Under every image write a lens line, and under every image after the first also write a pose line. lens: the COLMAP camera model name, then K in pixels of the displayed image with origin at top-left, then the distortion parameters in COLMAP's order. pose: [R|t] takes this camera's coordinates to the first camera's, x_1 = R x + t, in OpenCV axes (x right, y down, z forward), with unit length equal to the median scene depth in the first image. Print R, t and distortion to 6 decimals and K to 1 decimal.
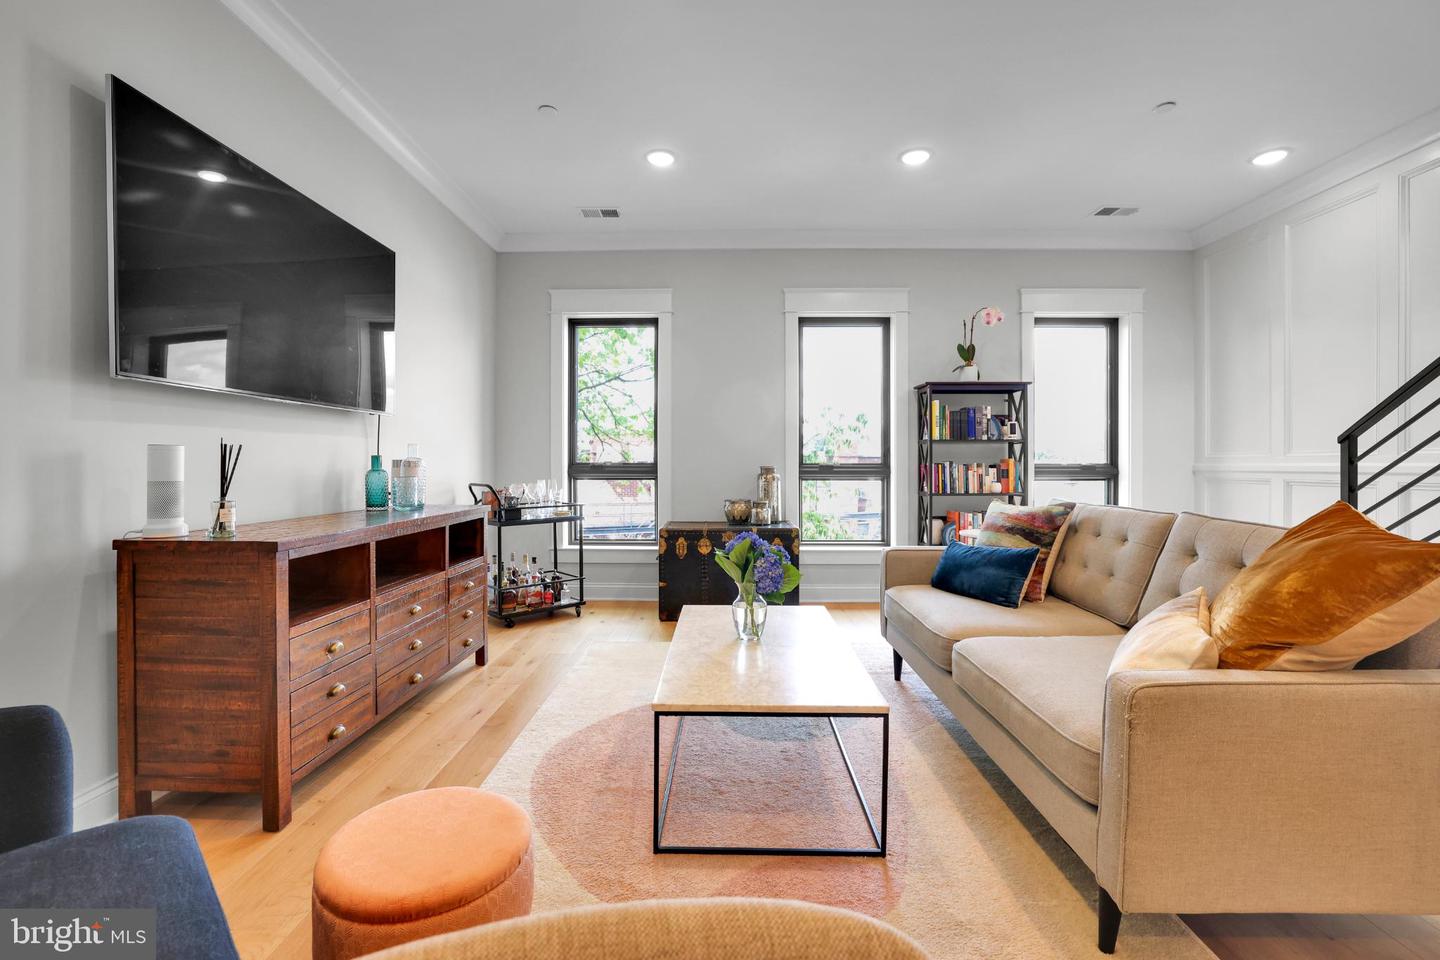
lens RADIAL K [[625.4, 0, 714.7], [0, 625.4, 466.8], [0, 0, 1]] dist [-0.036523, 0.010161]
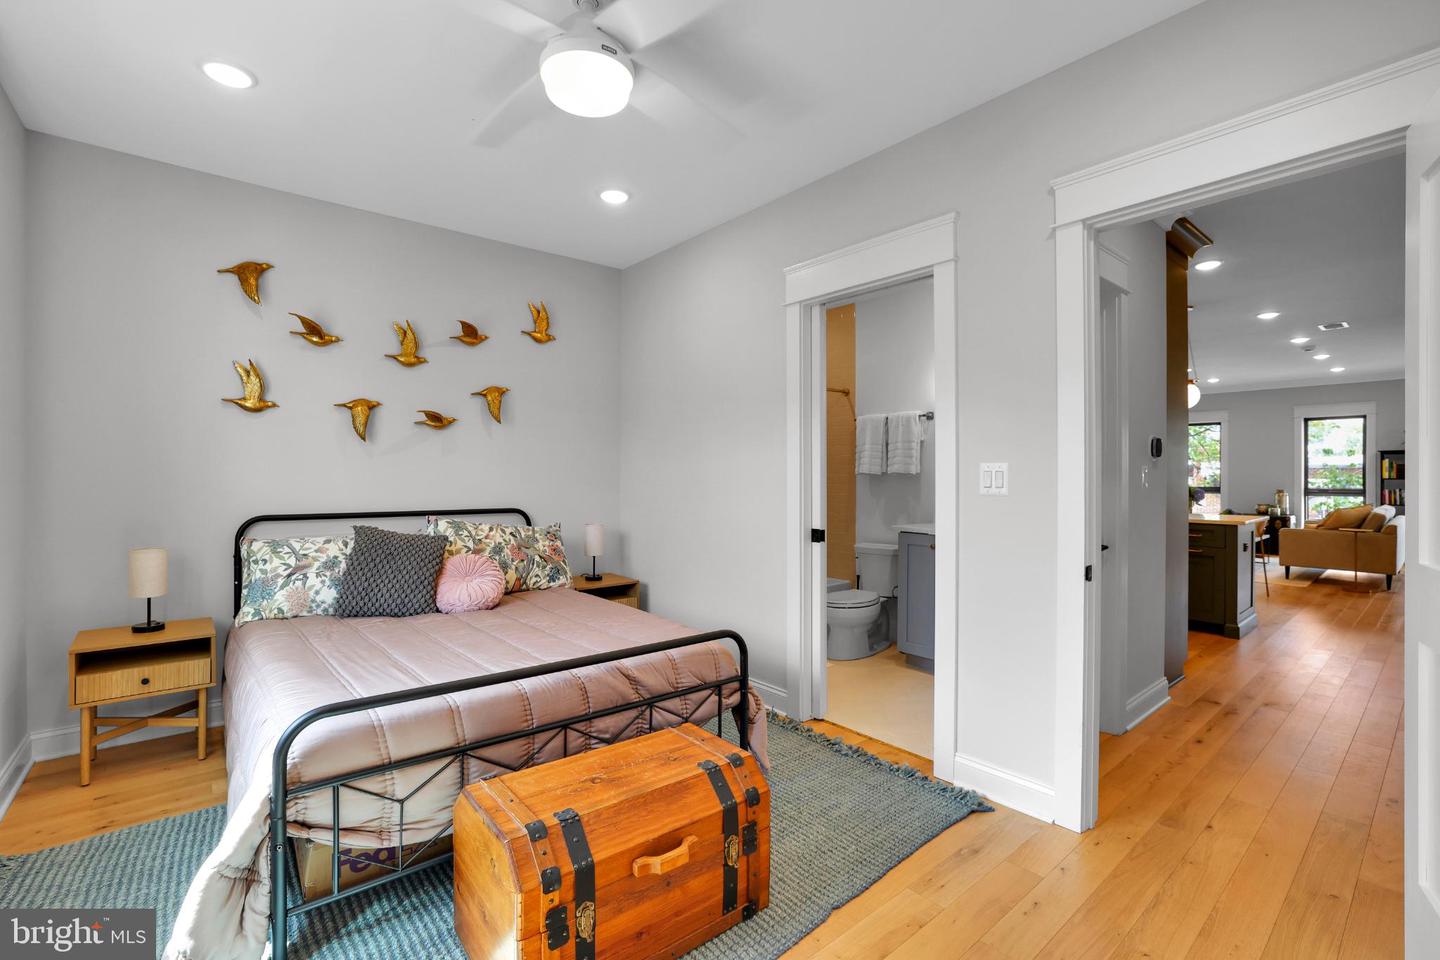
lens RADIAL K [[625.4, 0, 709.2], [0, 625.4, 472.0], [0, 0, 1]] dist [-0.036523, 0.010161]
pose [[0.641891, 0.001743, -0.766794, 0.466916], [-0.004742, 0.999987, -0.001696, -0.051916], [0.766781, 0.004725, 0.641892, -2.050368]]
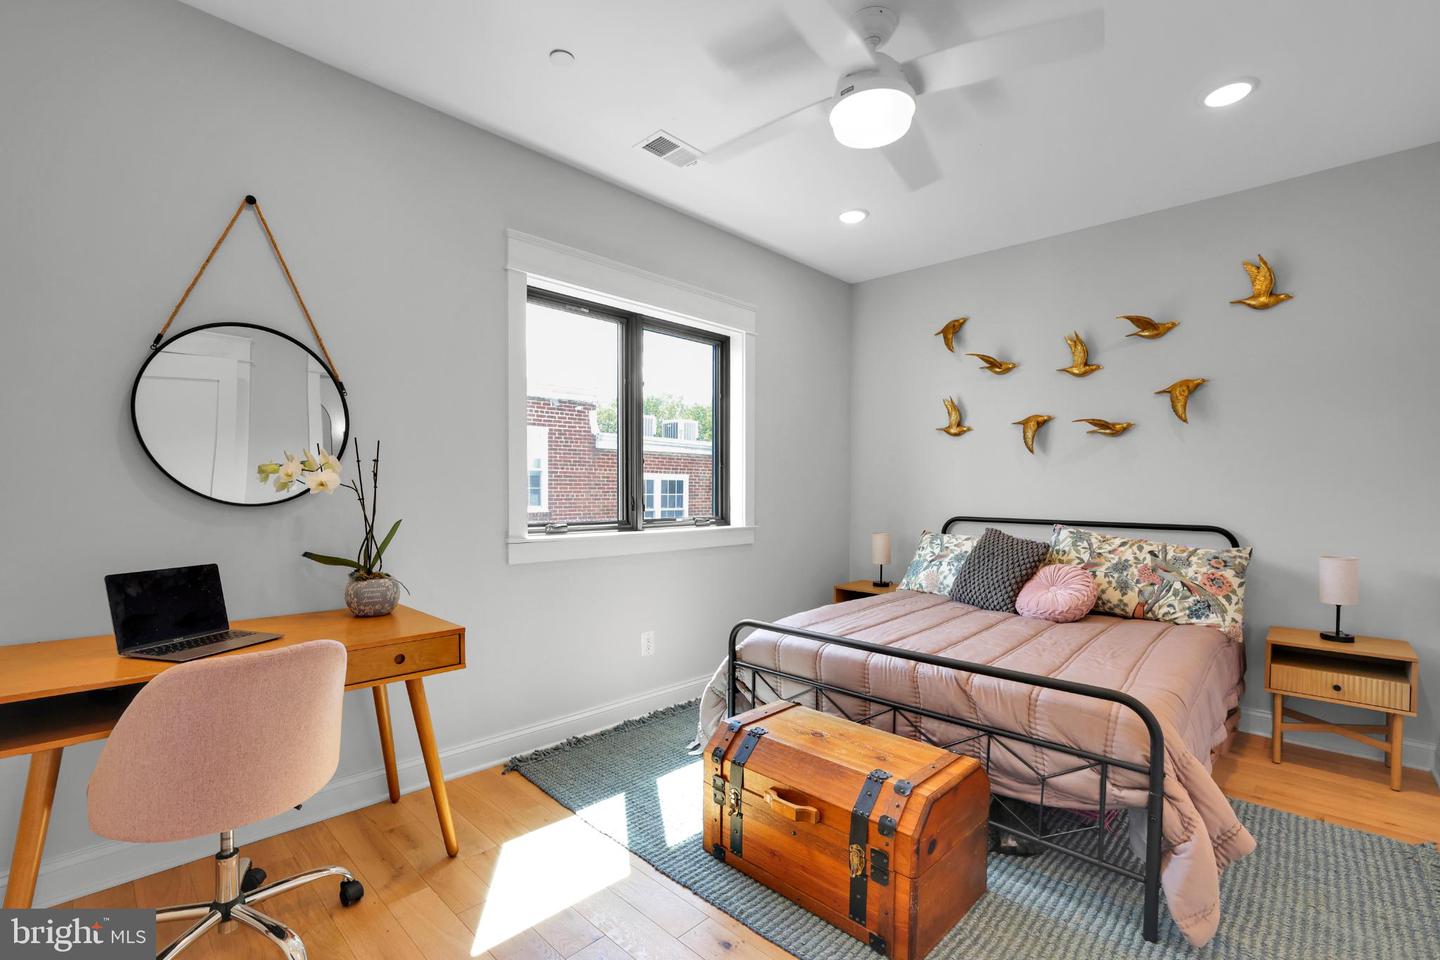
lens RADIAL K [[625.4, 0, 718.6], [0, 625.4, 491.7], [0, 0, 1]] dist [-0.036523, 0.010161]
pose [[-0.673275, 0.004526, -0.739378, 0.510358], [-0.002566, 0.999961, 0.008459, -0.044217], [0.739388, 0.007593, -0.673237, -1.644509]]
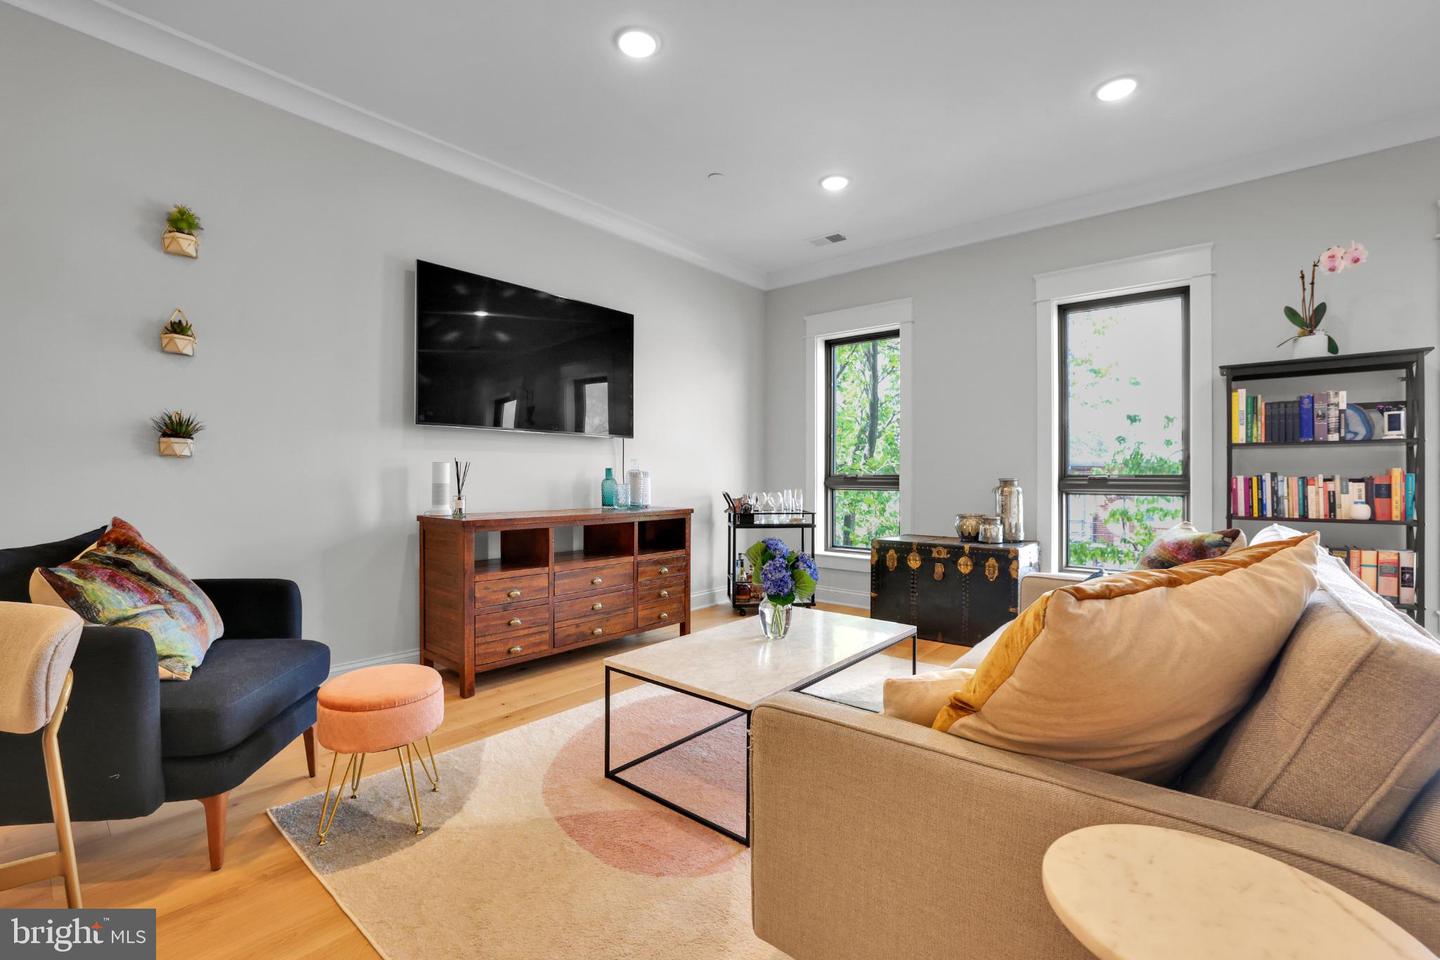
lens RADIAL K [[625.4, 0, 715.9], [0, 625.4, 475.0], [0, 0, 1]] dist [-0.036523, 0.010161]
pose [[0.775683, 0.001351, -0.631121, 0.338280], [-0.006238, 0.999965, -0.005527, 0.001903], [0.631091, 0.008224, 0.775665, 0.054432]]
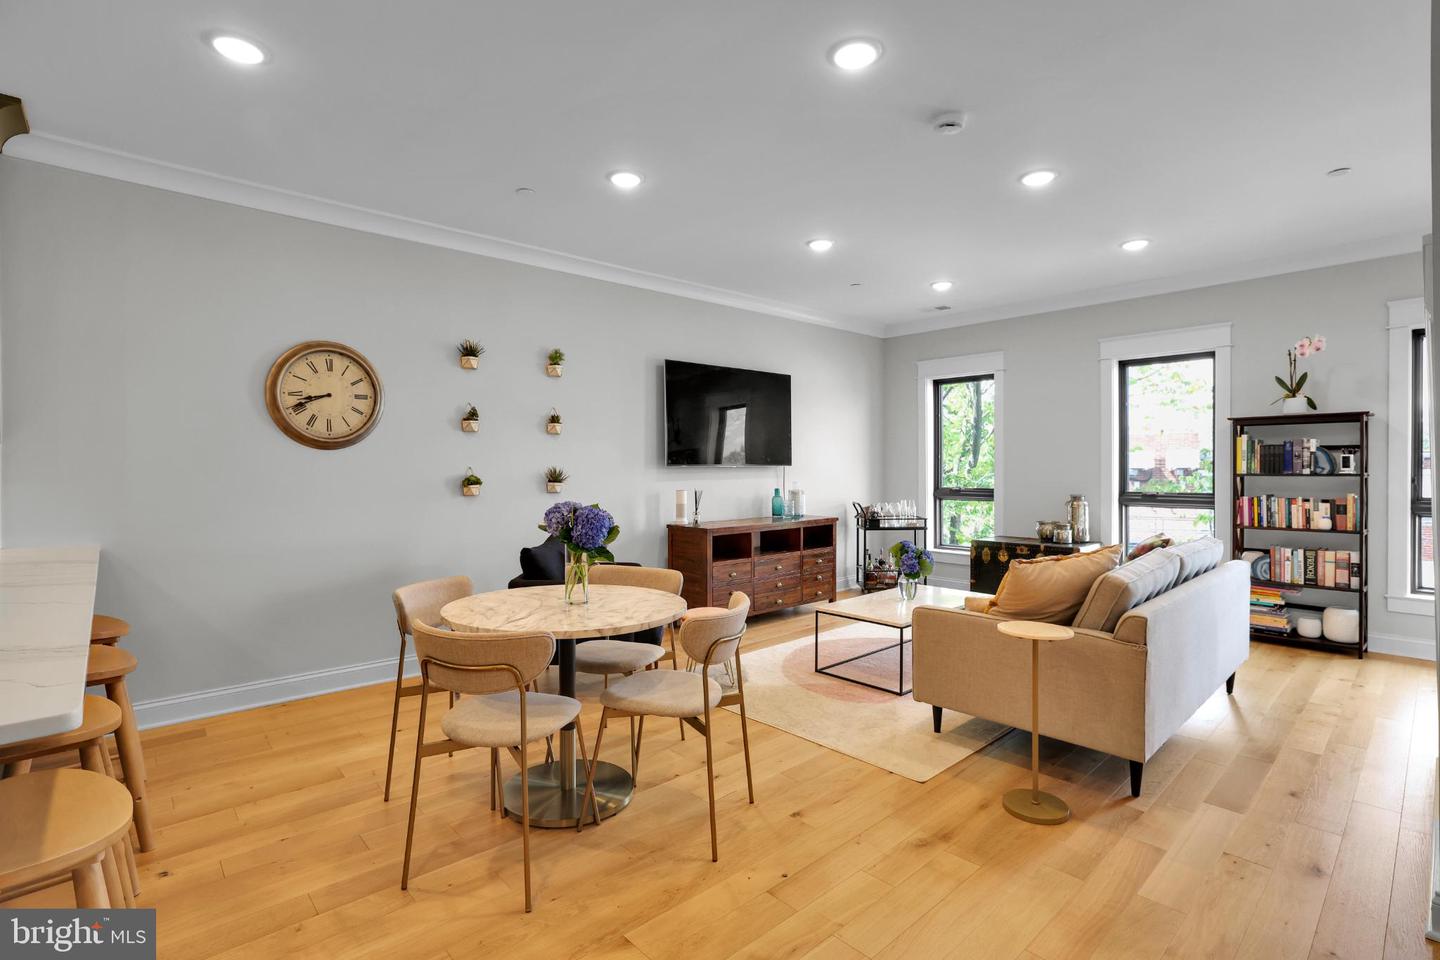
lens RADIAL K [[679.8, 0, 722.1], [0, 679.8, 472.4], [0, 0, 1]] dist [-0.024189, 0.008885]
pose [[0.693026, 0.003368, -0.720905, 0.570356], [0.001674, 0.999979, 0.006281, -0.054876], [0.720911, -0.005560, 0.693005, -0.388259]]
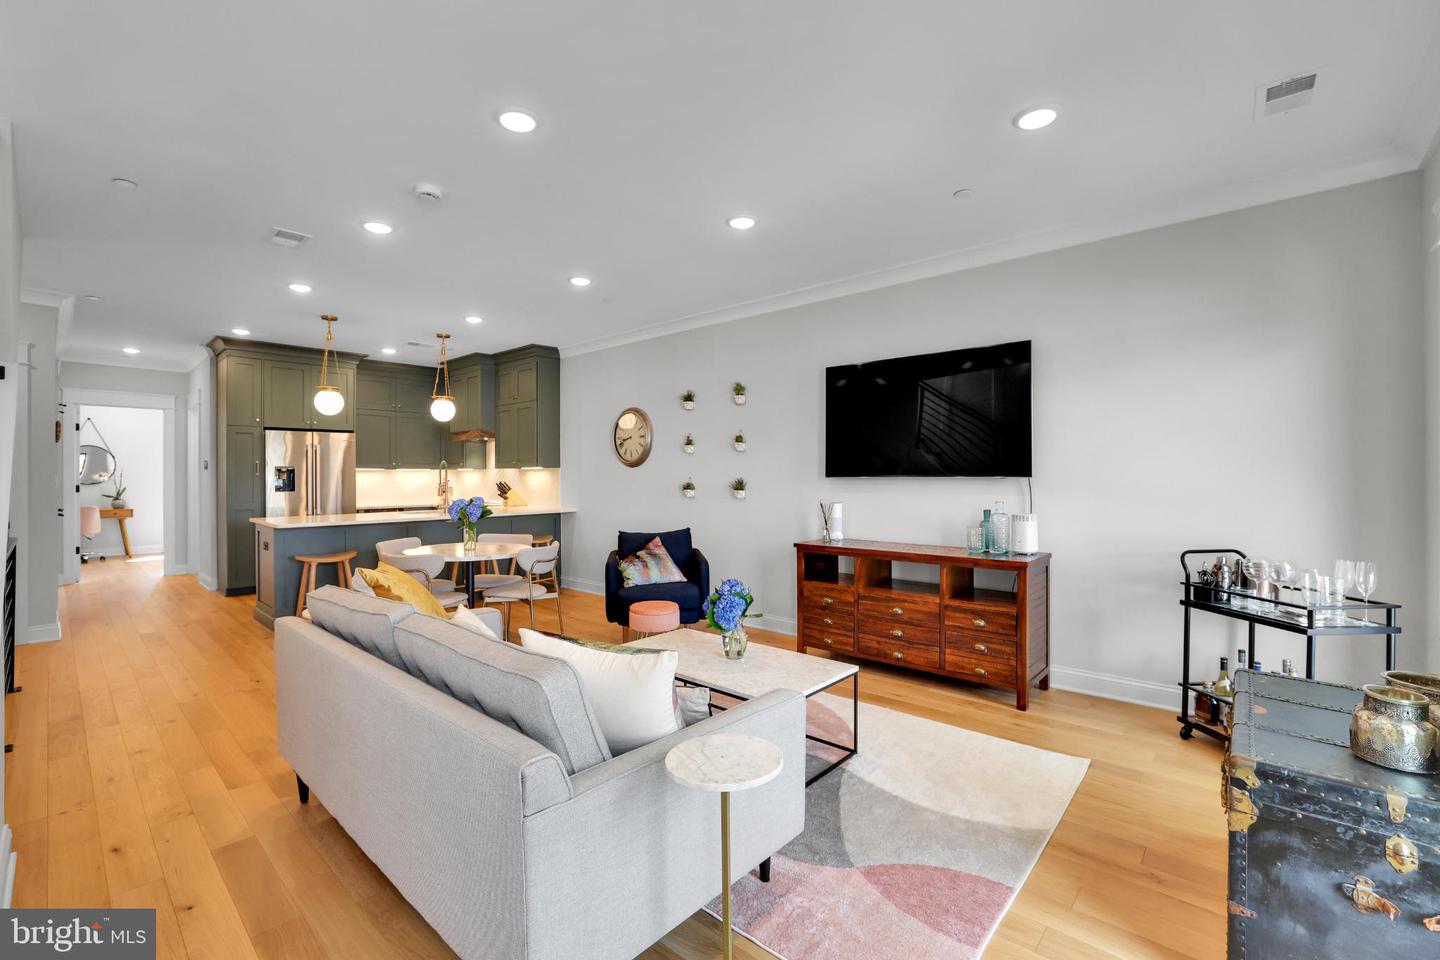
lens RADIAL K [[625.4, 0, 713.1], [0, 625.4, 471.6], [0, 0, 1]] dist [-0.036523, 0.010161]
pose [[-0.656714, -0.000570, -0.754140, 0.574067], [0.001242, 0.999998, -0.001837, -0.066413], [0.754139, -0.002143, -0.656711, 0.964162]]
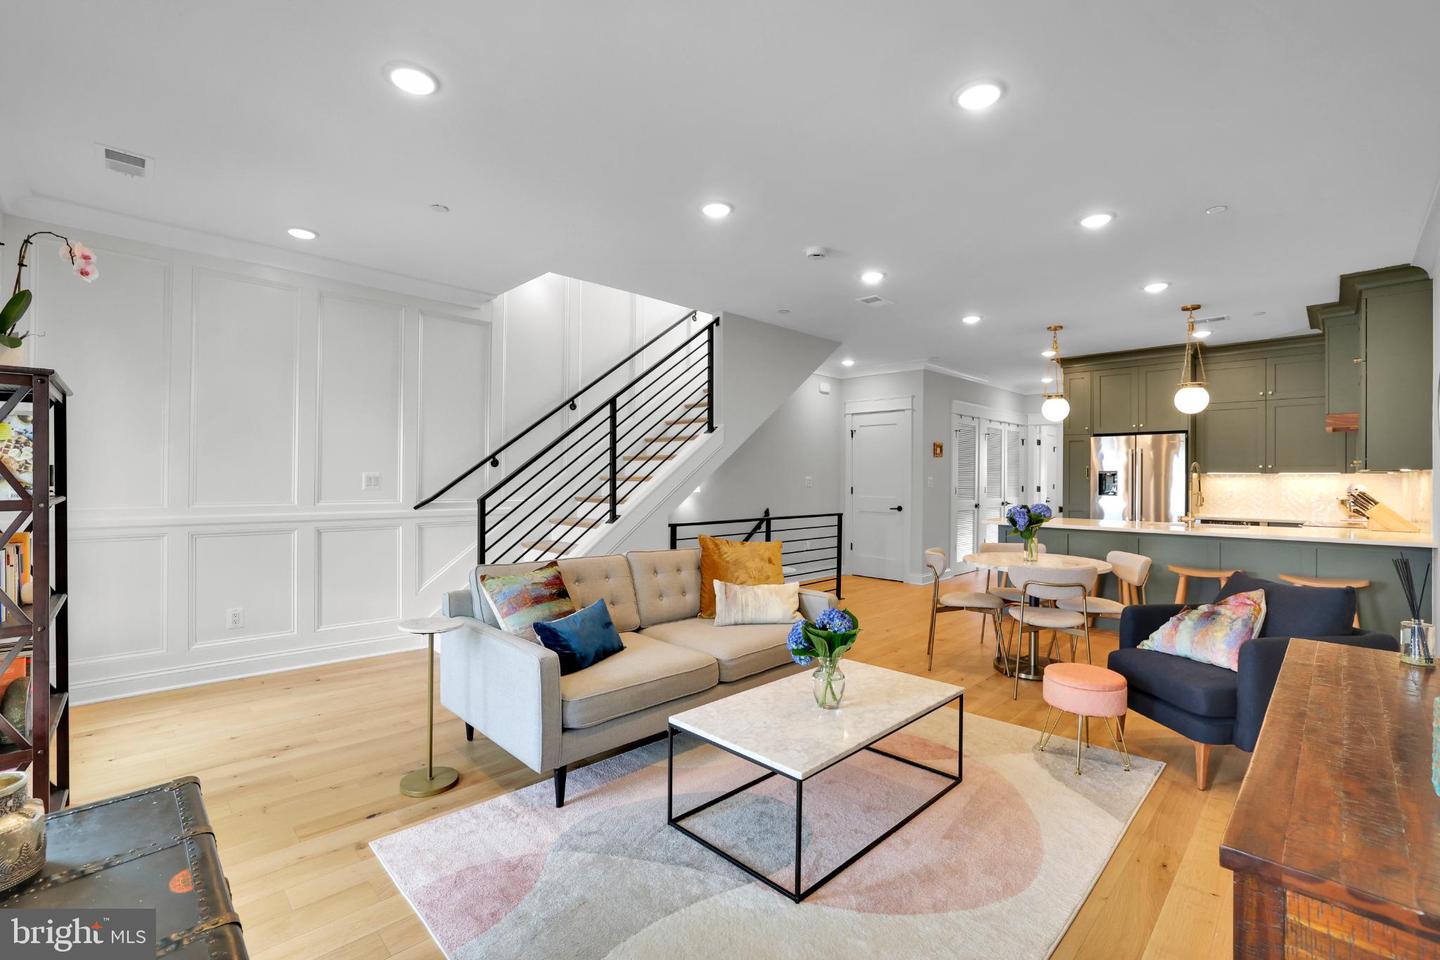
lens RADIAL K [[625.1, 0, 712.6], [0, 625.1, 473.2], [0, 0, 1]] dist [-0.025426, 0.000900]
pose [[-0.714085, -0.000738, 0.700059, -0.290234], [-0.004774, 0.999981, -0.003815, -0.066811], [-0.700043, -0.006067, -0.714075, 0.998686]]
